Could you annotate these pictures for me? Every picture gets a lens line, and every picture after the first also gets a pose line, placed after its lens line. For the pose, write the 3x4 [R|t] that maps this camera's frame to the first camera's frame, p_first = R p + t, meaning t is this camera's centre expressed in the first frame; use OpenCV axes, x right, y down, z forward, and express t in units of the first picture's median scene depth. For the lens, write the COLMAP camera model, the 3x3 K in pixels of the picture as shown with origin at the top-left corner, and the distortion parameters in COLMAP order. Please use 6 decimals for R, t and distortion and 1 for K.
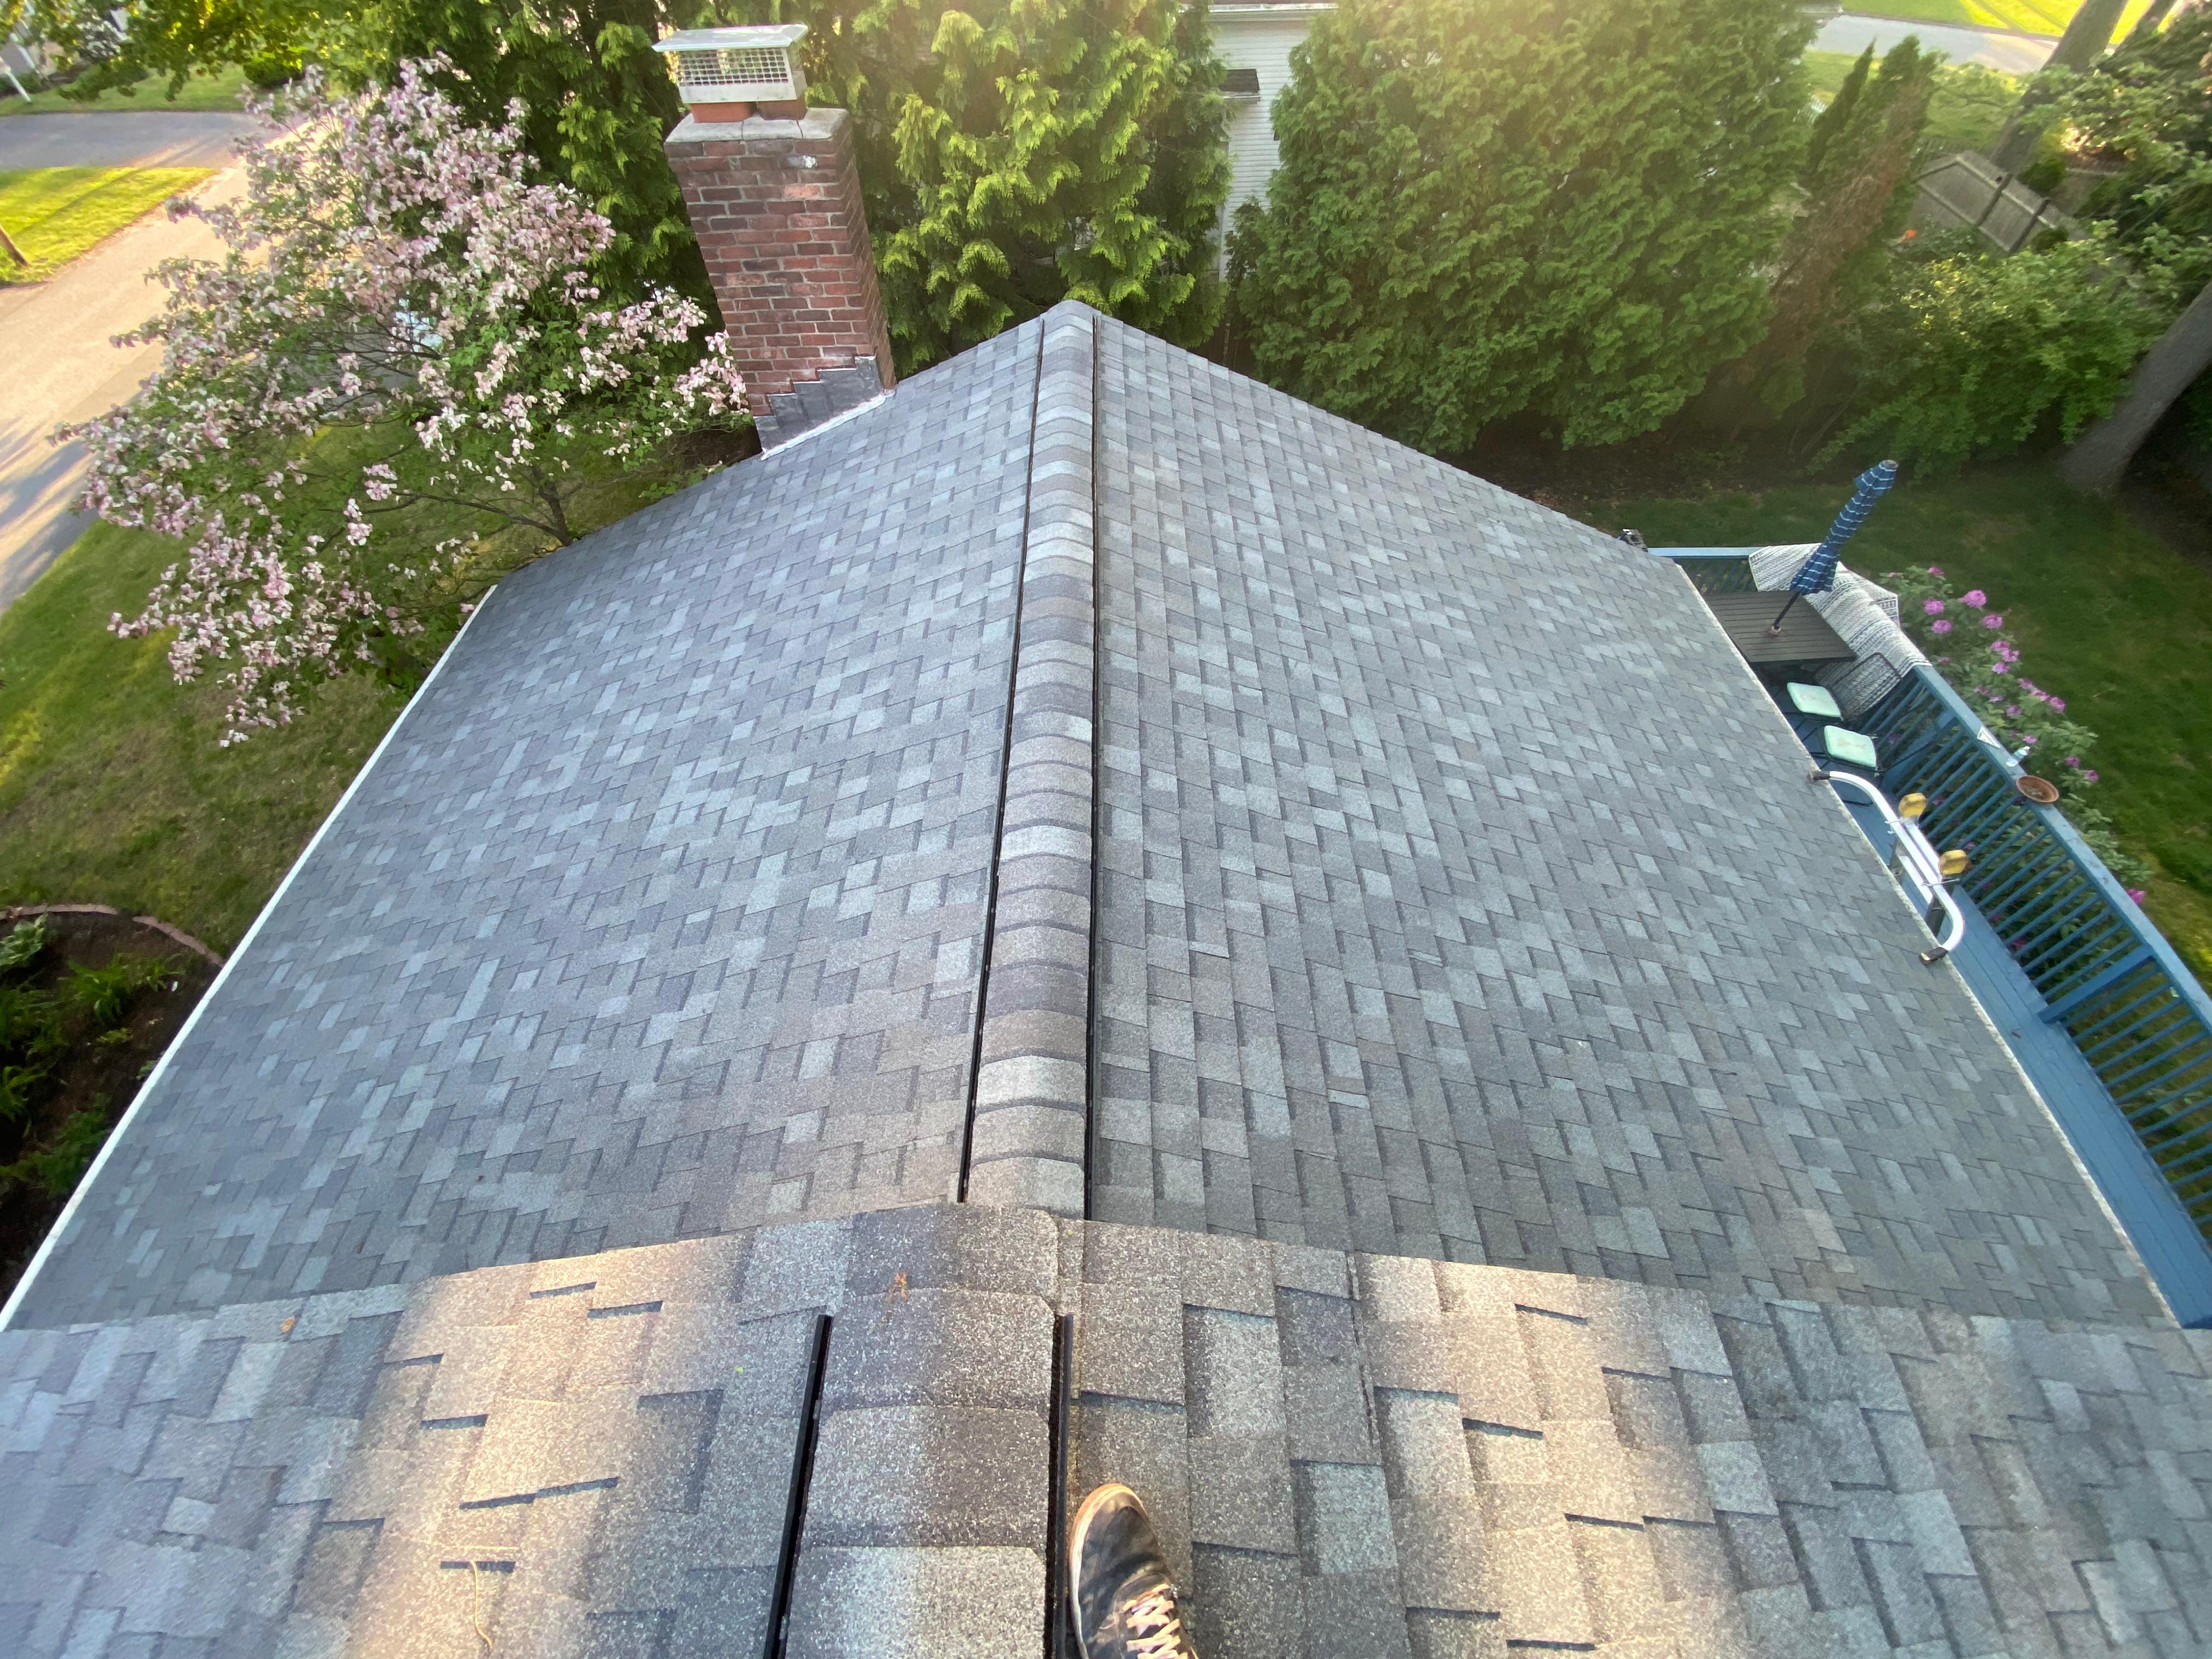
lens RADIAL K [[891.0, 0, 1094.1], [0, 891.0, 824.5], [0, 0, 1]] dist [0.018135, -0.022248]
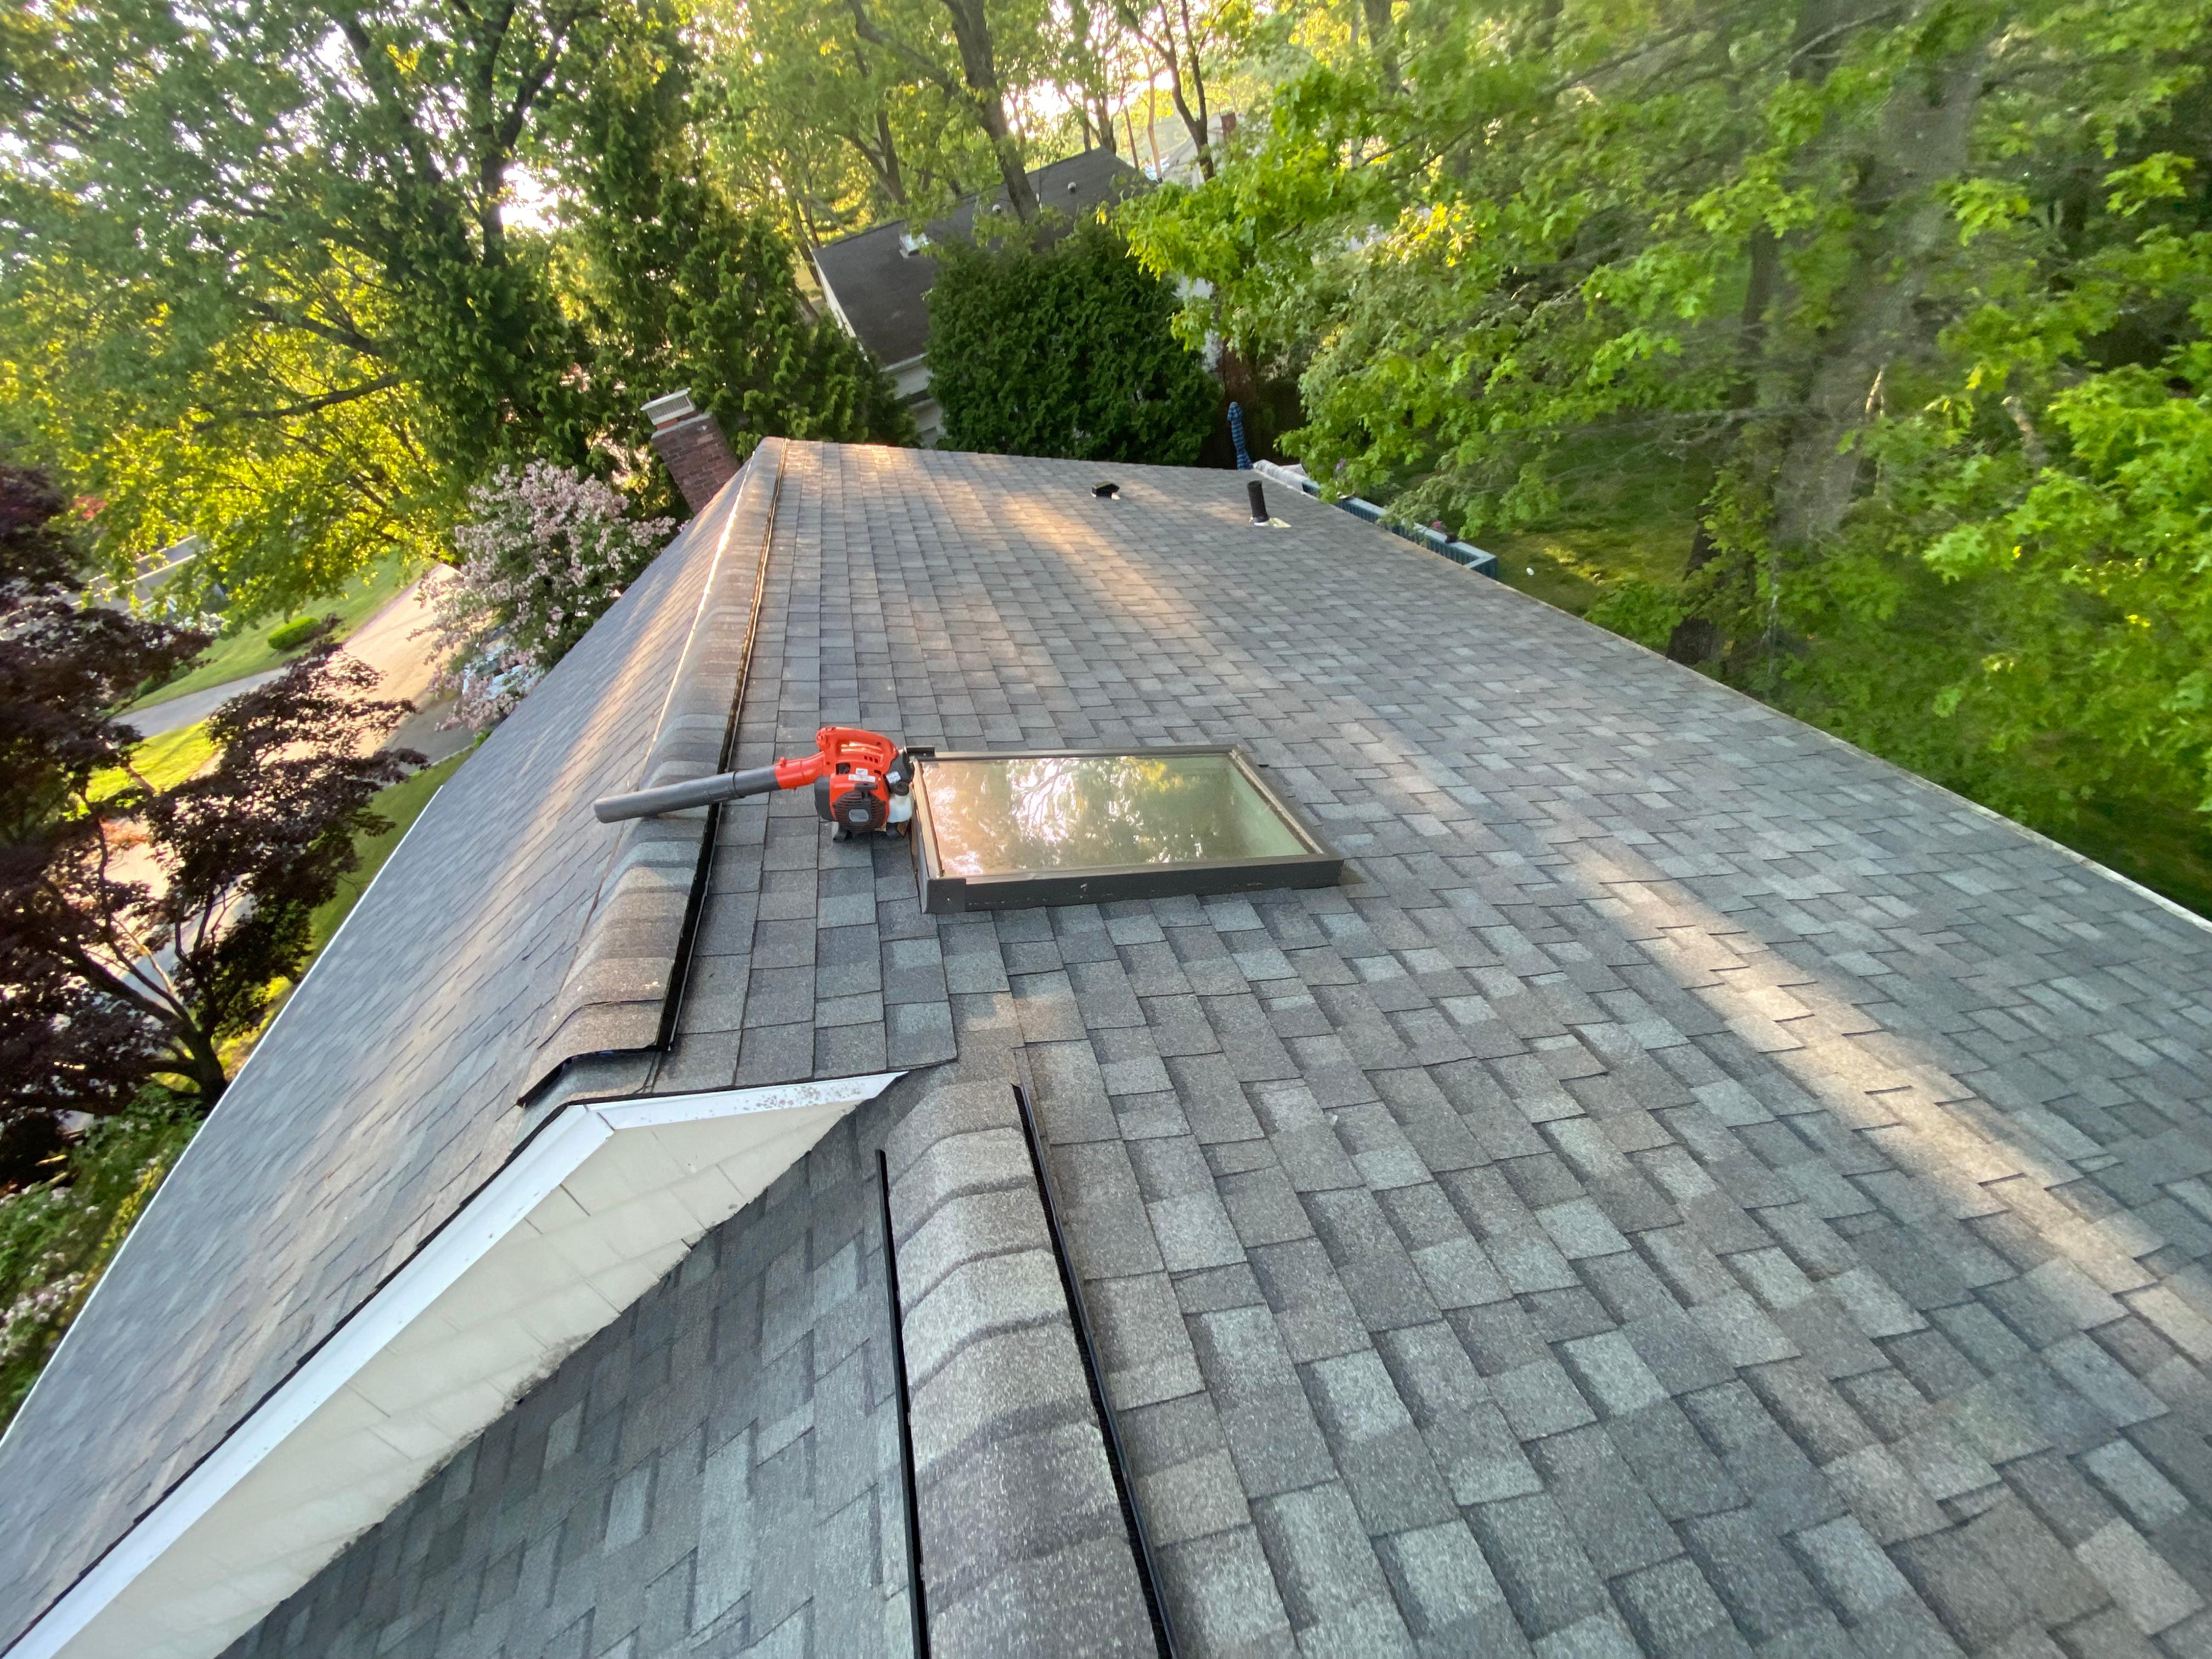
lens RADIAL K [[891.0, 0, 1094.1], [0, 891.0, 824.5], [0, 0, 1]] dist [0.018135, -0.022248]
pose [[0.926756, -0.370322, 0.063120, 0.133969], [0.372602, 0.884734, -0.280025, 1.290182], [0.047855, 0.283034, 0.957915, -1.012645]]
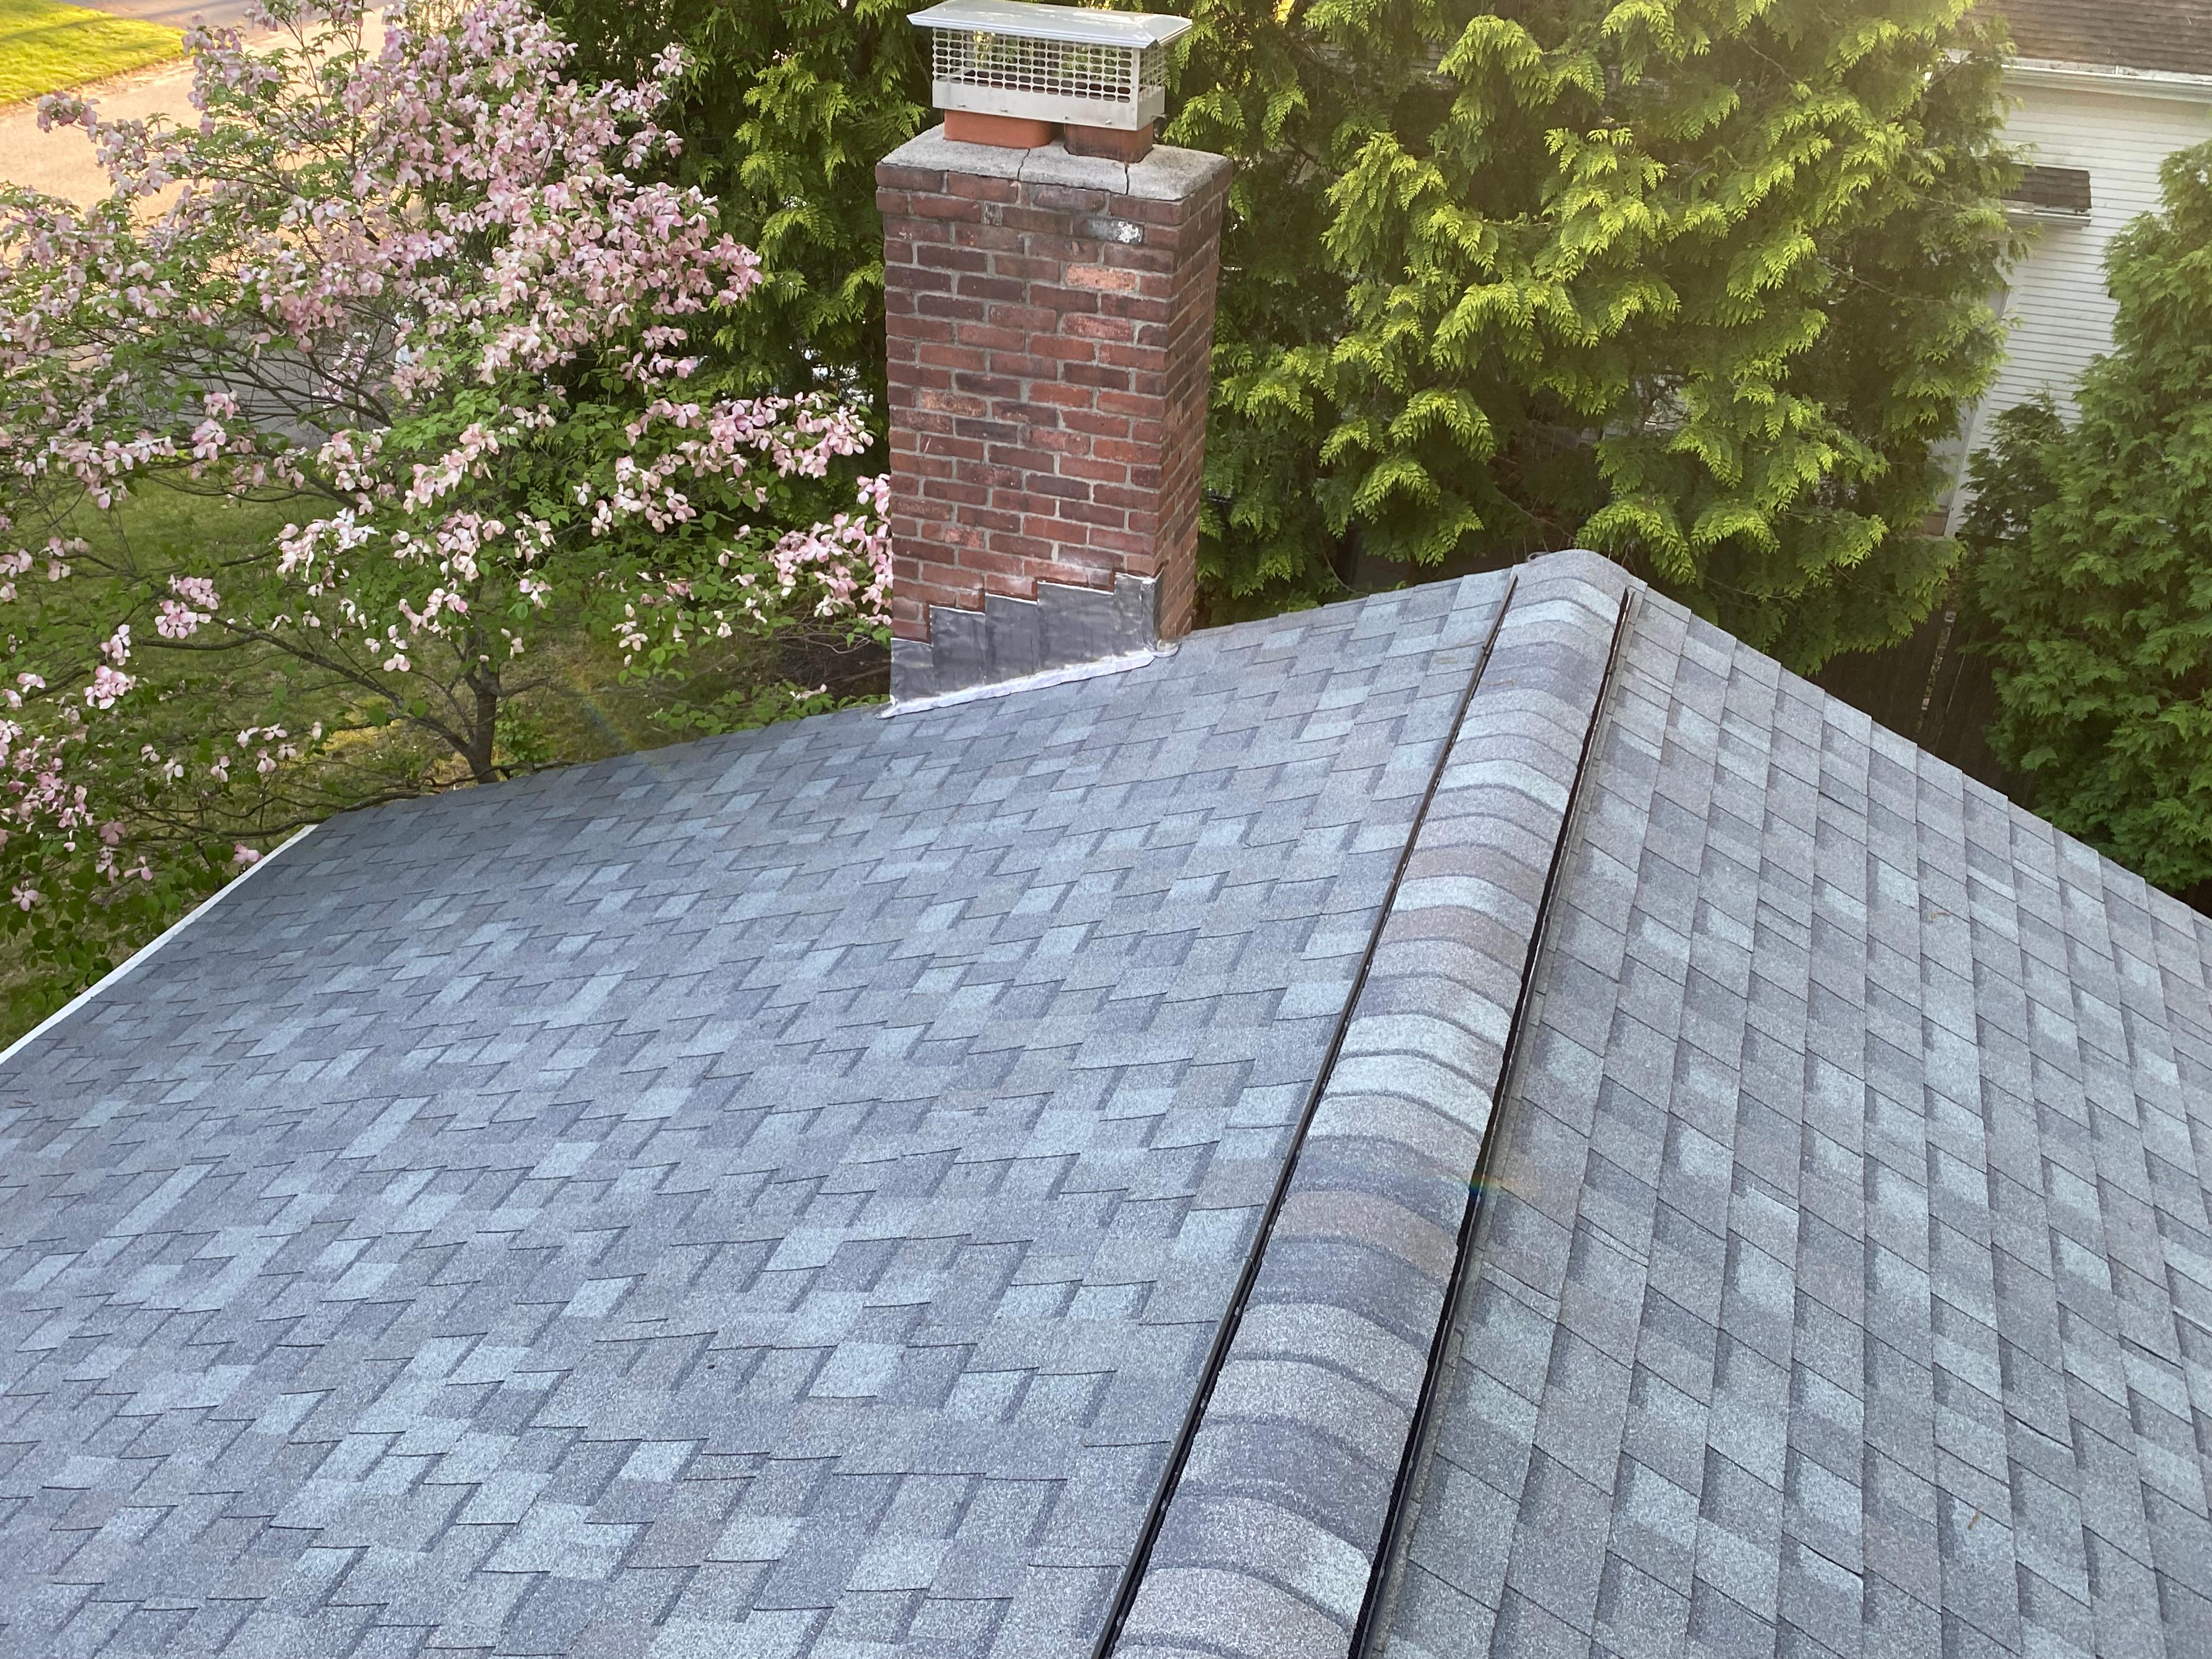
lens RADIAL K [[2033.1, 0, 1089.2], [0, 2033.1, 821.8], [0, 0, 1]] dist [0.075242, -0.194349]
pose [[0.948576, 0.208203, -0.238443, 0.011197], [-0.278681, 0.906525, -0.317096, -0.041237], [0.150134, 0.367239, 0.917930, 0.029674]]
